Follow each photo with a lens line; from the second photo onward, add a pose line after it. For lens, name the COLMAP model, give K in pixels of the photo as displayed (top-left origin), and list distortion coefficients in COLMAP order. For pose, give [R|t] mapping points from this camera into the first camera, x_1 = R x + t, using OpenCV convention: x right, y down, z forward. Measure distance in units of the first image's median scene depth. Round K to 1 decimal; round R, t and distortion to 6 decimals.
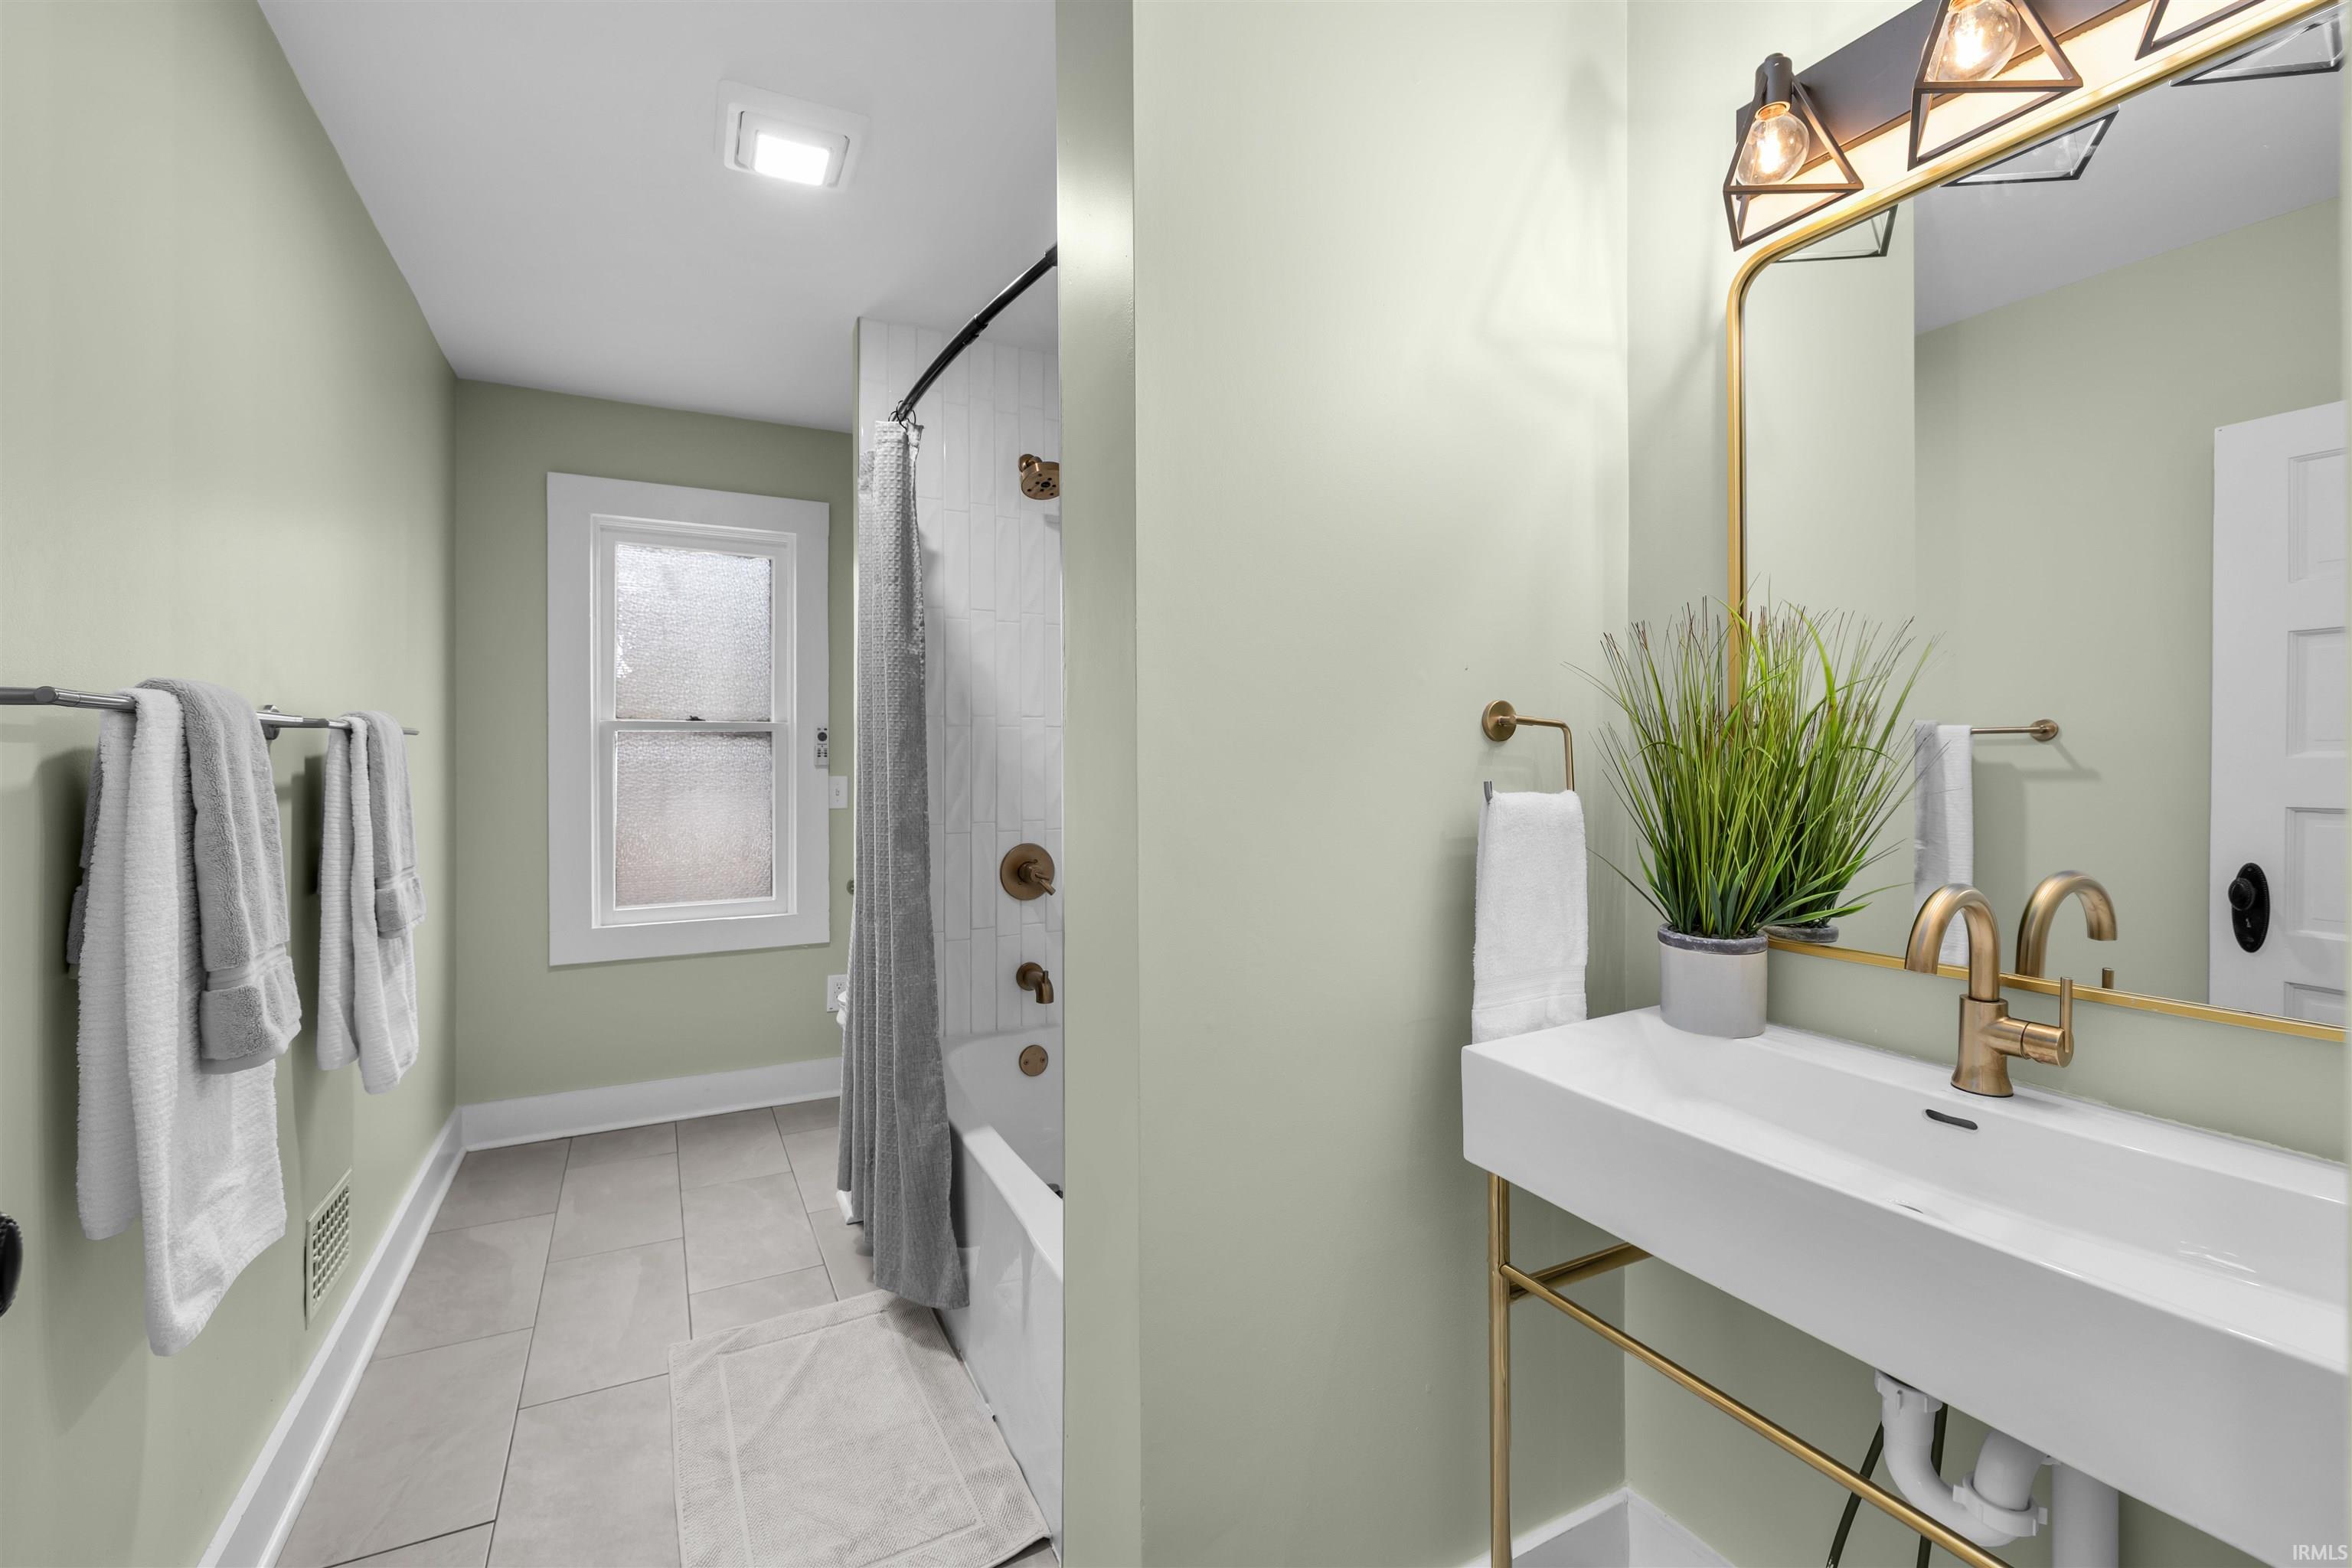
lens RADIAL K [[1033.3, 0, 1187.8], [0, 1033.3, 764.0], [0, 0, 1]] dist [-0.002961, 0.001391]
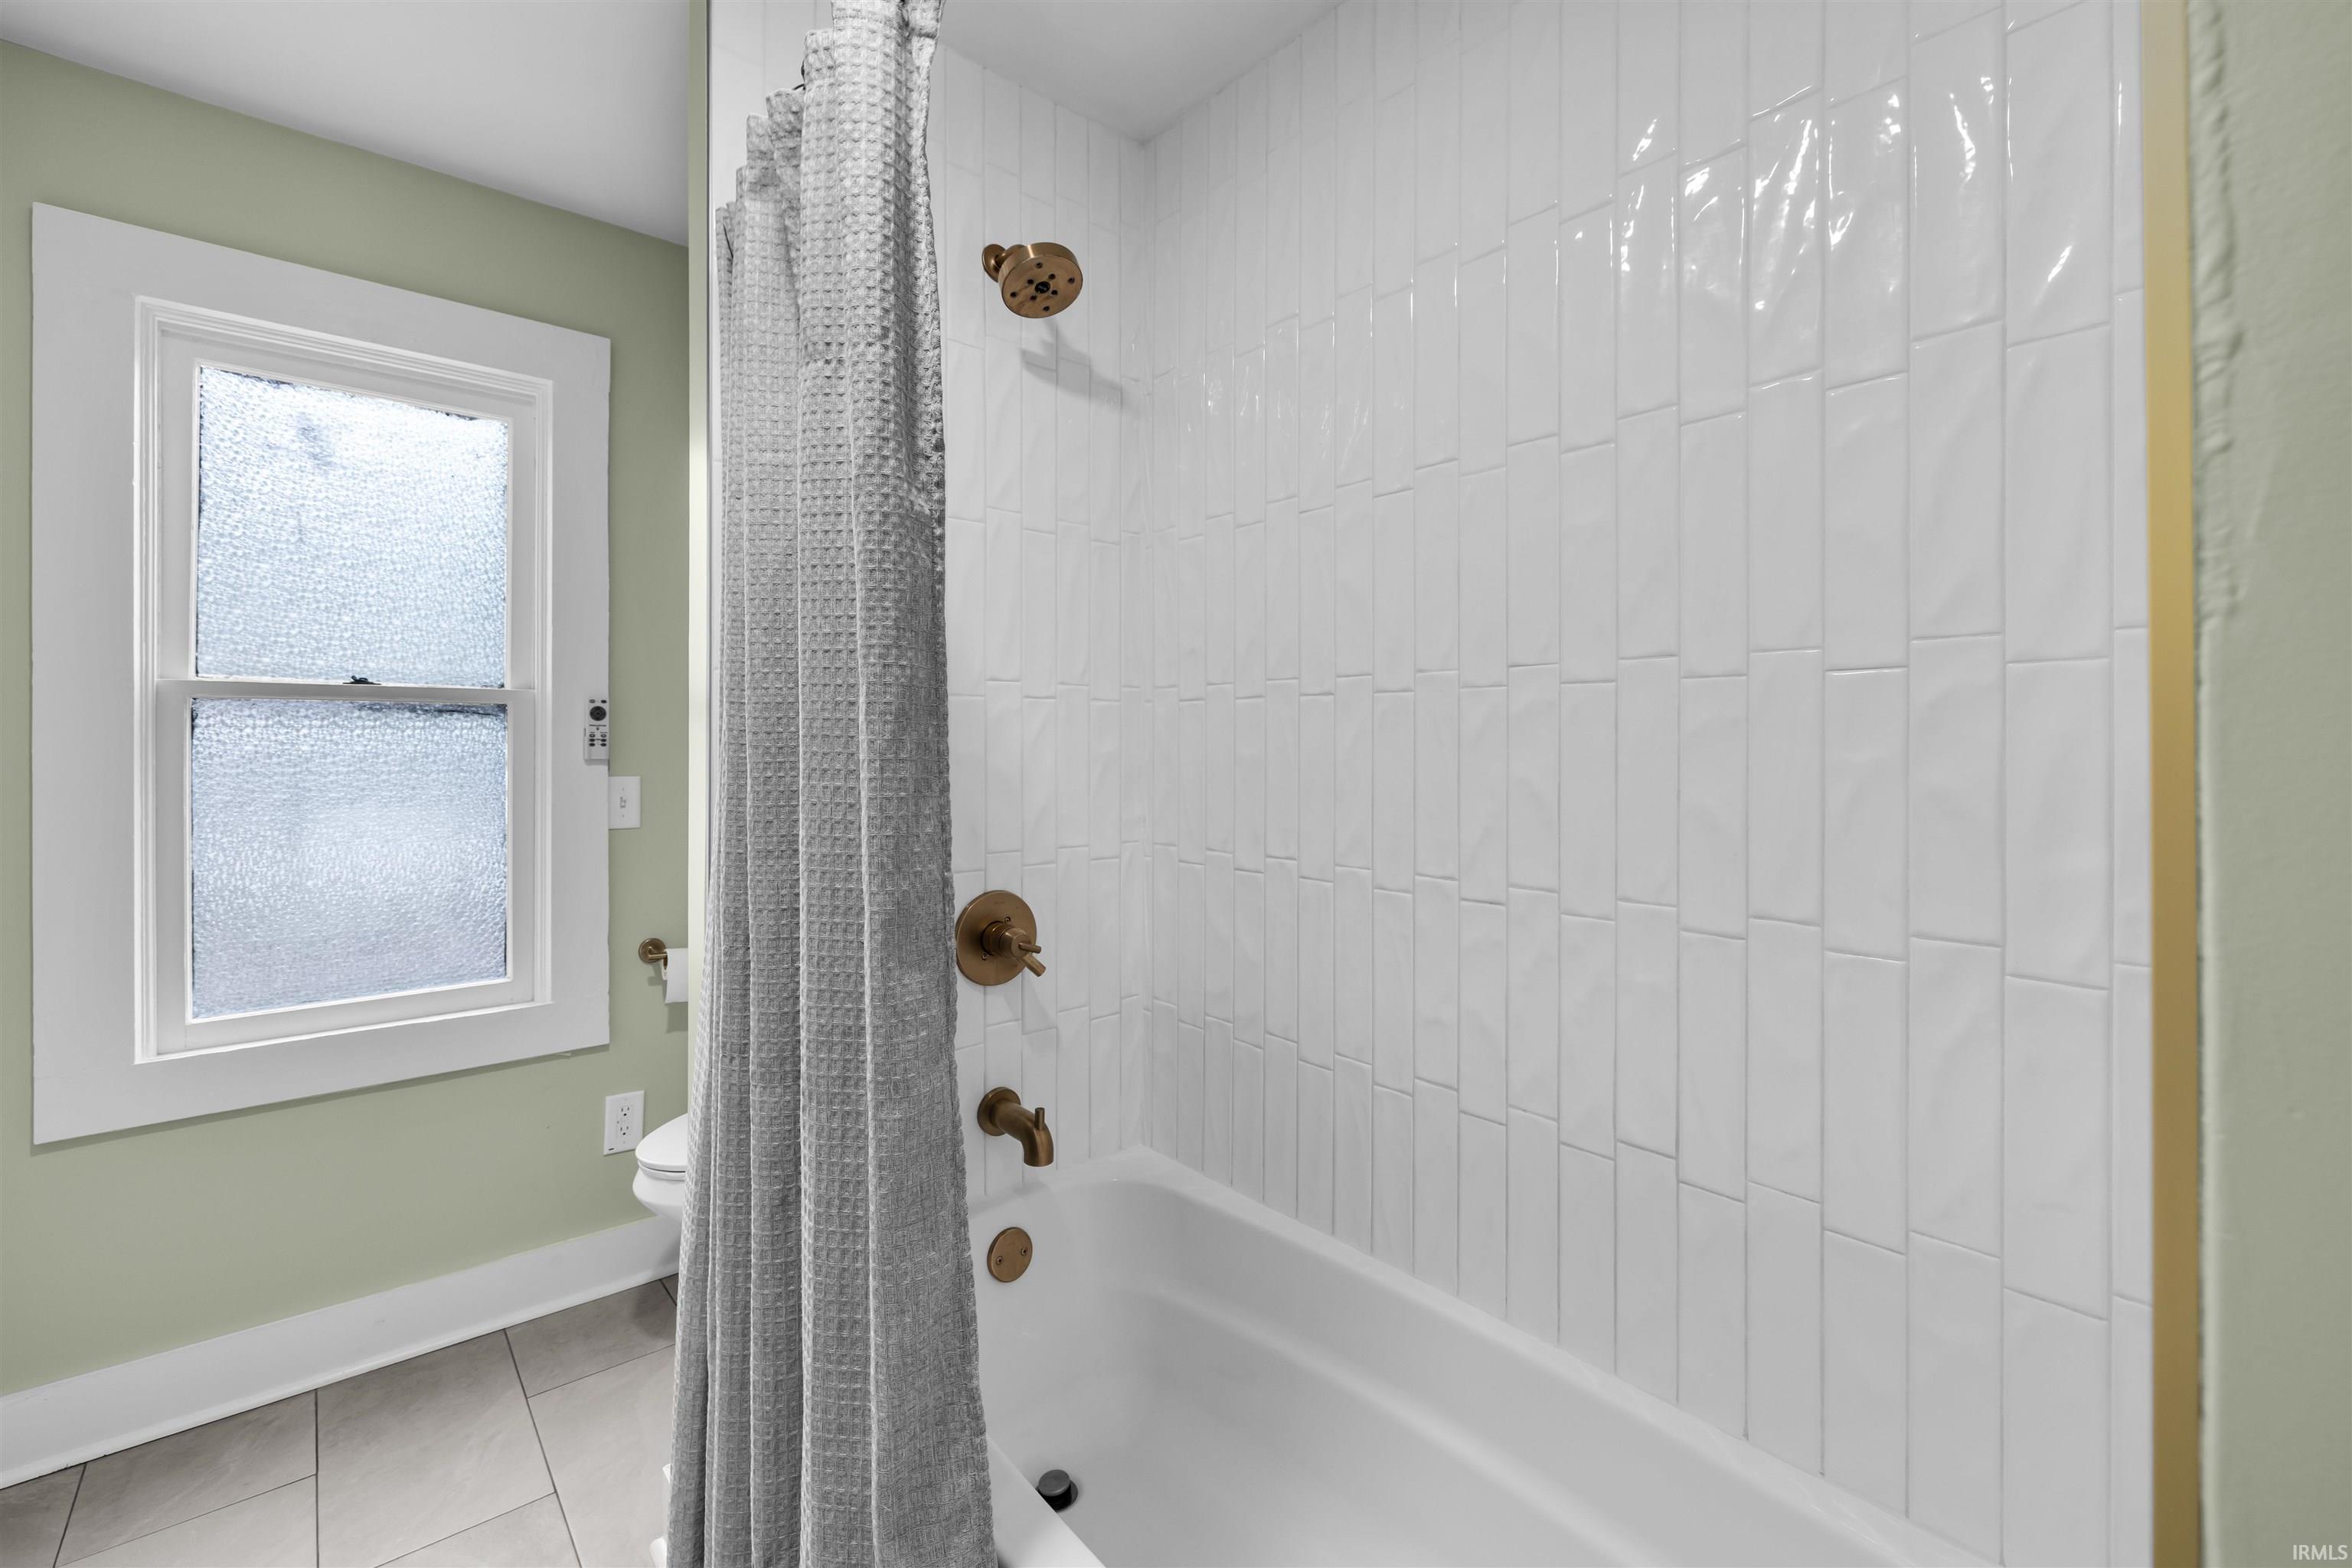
lens RADIAL K [[1033.3, 0, 1200.6], [0, 1033.3, 746.8], [0, 0, 1]] dist [-0.002961, 0.001391]
pose [[0.973734, 0.001197, 0.227686, -0.175217], [0.000238, 0.999980, -0.006275, -0.003140], [-0.227689, 0.006164, 0.973714, 0.385184]]
